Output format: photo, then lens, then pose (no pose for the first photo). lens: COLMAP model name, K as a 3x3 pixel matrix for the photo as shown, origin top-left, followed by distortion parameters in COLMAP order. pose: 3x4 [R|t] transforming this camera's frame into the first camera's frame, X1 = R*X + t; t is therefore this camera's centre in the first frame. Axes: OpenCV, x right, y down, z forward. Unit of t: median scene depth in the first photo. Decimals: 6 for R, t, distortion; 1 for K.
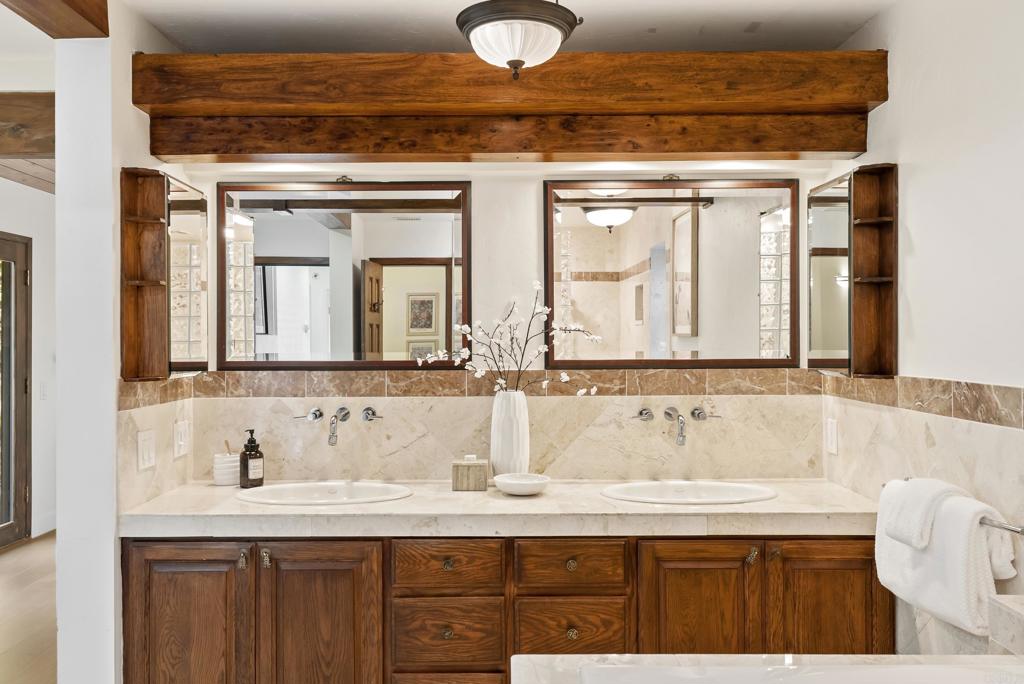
lens RADIAL K [[846.0, 0, 510.2], [0, 846.0, 345.6], [0, 0, 1]] dist [0.007228, 0.003808]
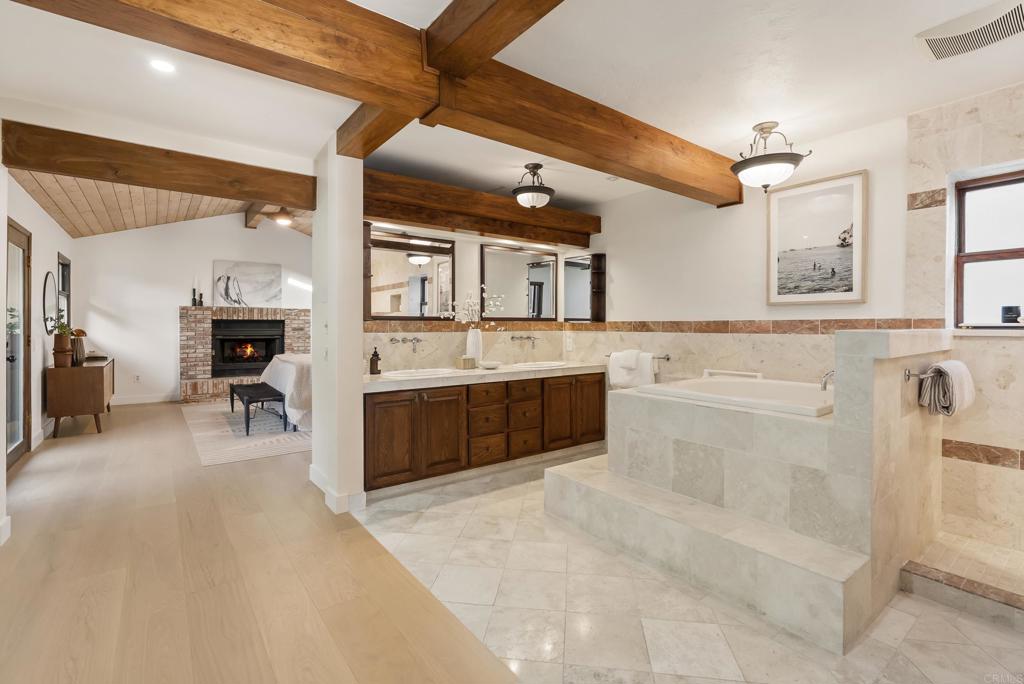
lens RADIAL K [[464.4, 0, 512.0], [0, 464.4, 342.0], [0, 0, 1]] dist [0.000142, 0.000007]
pose [[0.795564, -0.017442, 0.605618, -0.801237], [-0.001241, 0.999537, 0.030417, 0.054344], [-0.605868, -0.024950, 0.795174, -0.152395]]
